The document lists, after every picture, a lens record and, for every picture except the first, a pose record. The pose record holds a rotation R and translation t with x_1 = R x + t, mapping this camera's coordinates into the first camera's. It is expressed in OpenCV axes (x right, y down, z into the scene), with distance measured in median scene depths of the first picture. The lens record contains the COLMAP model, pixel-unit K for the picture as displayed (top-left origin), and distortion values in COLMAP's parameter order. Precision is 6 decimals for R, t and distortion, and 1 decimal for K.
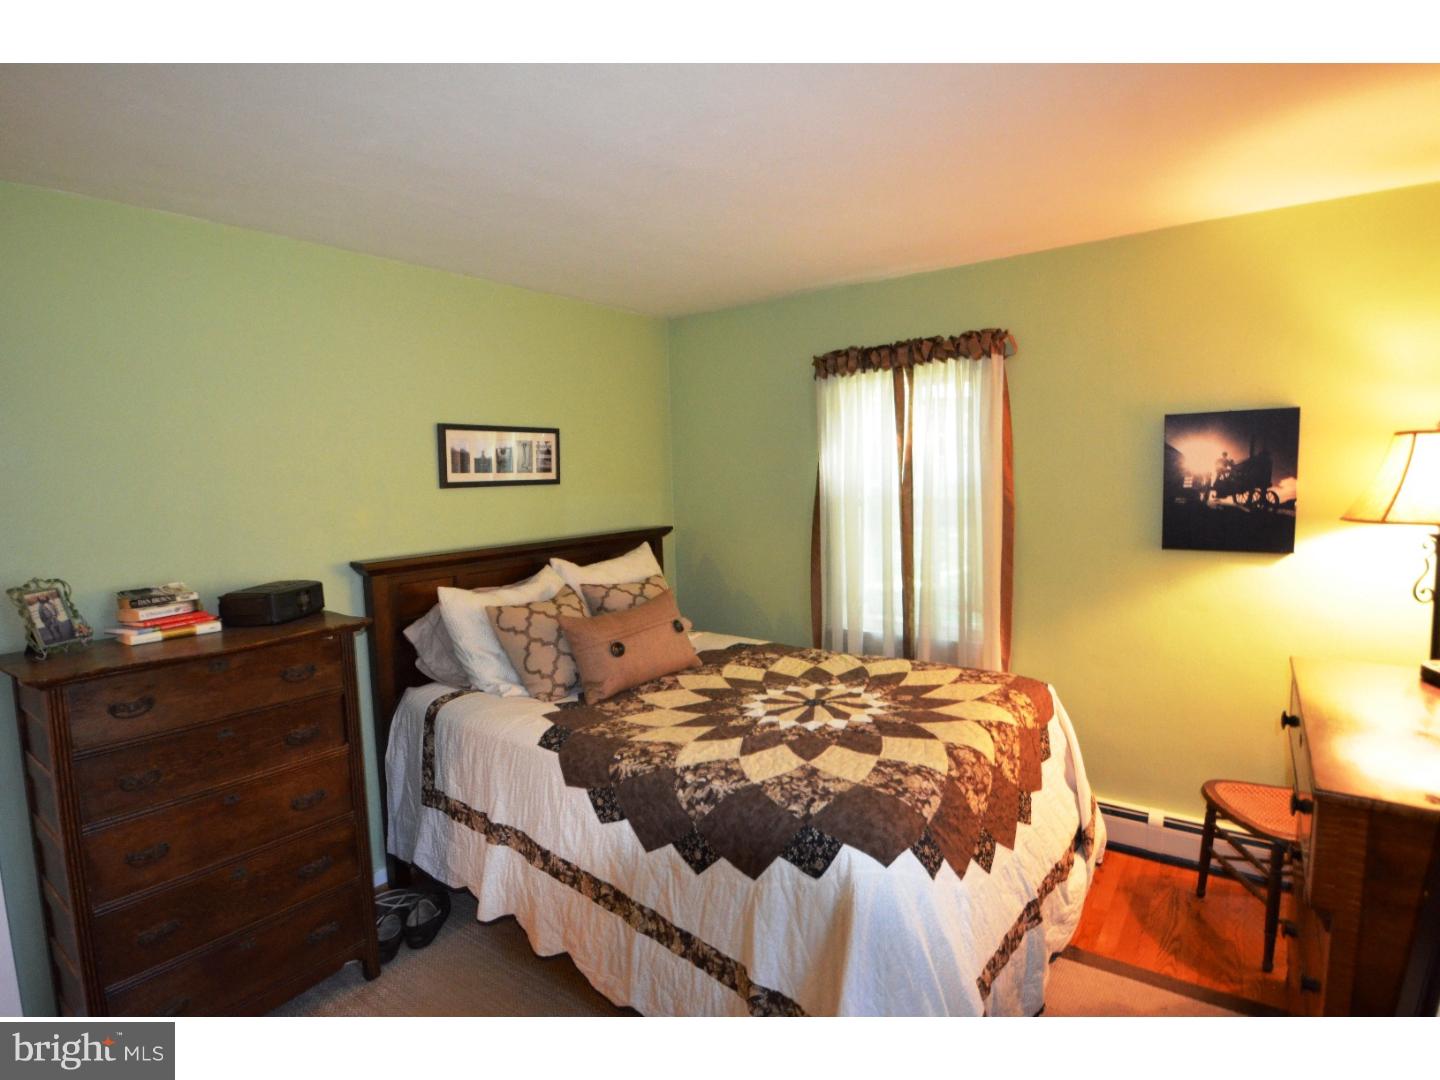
lens RADIAL K [[751.6, 0, 720.0], [0, 751.6, 540.0], [0, 0, 1]] dist [-0.001327, 0.000143]
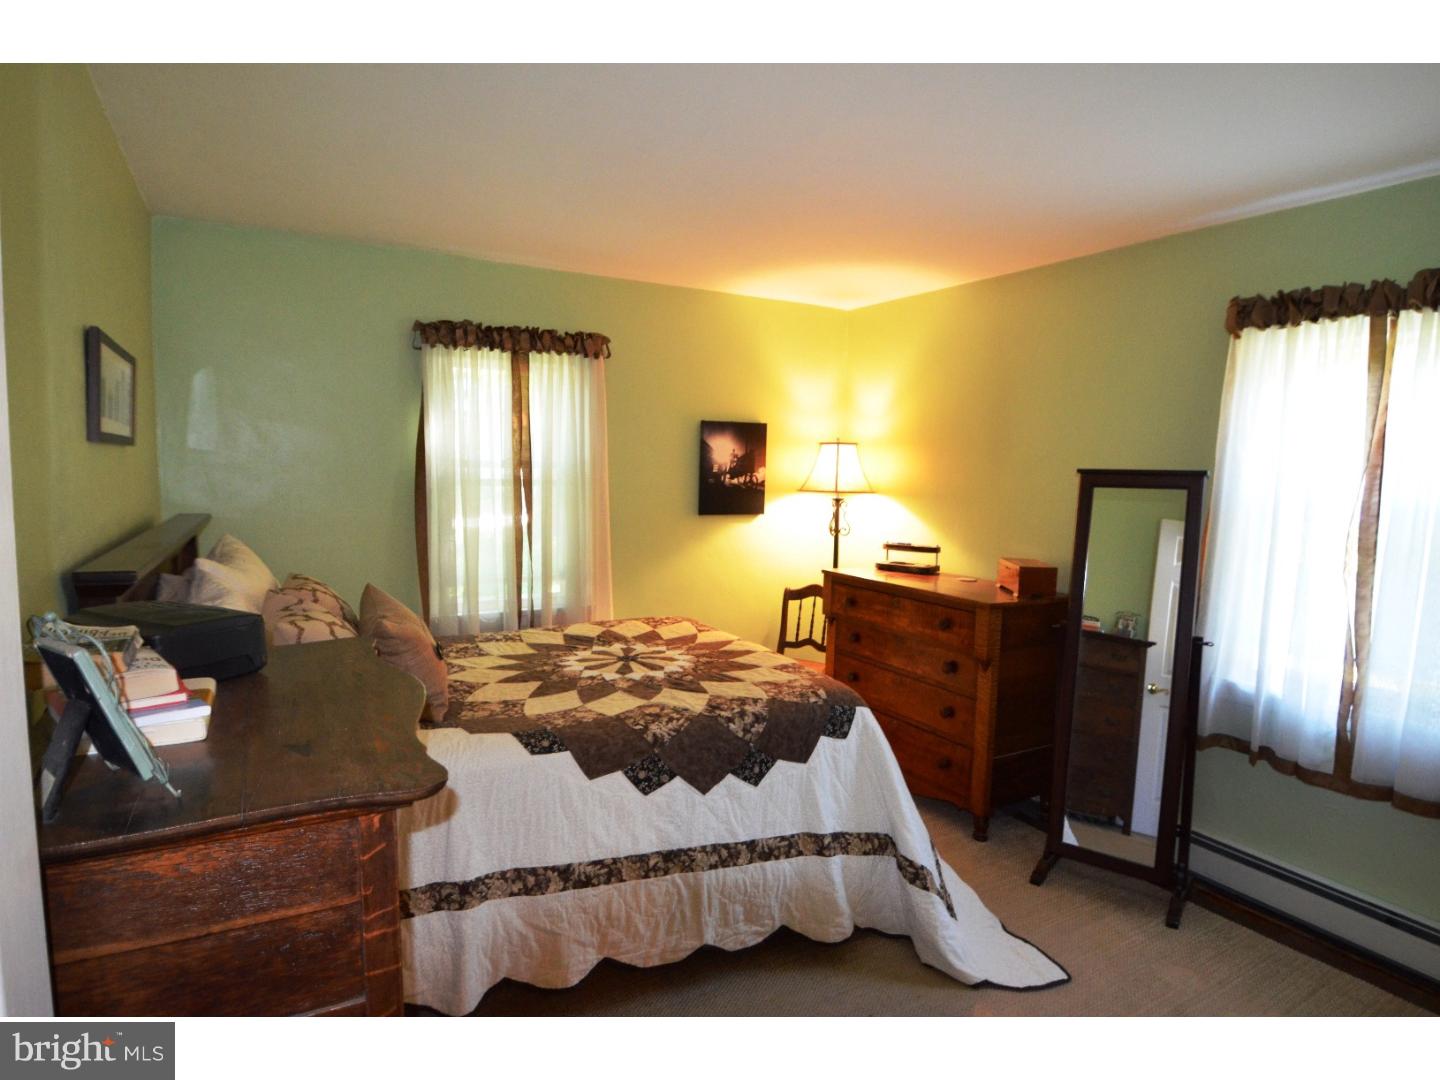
lens RADIAL K [[798.0, 0, 720.0], [0, 798.0, 540.0], [0, 0, 1]] dist [-0.001157, 0.000101]
pose [[0.412807, -0.052247, 0.909319, -0.881920], [0.055016, 0.997961, 0.032364, 0.013877], [-0.909155, 0.036667, 0.414840, 0.394806]]
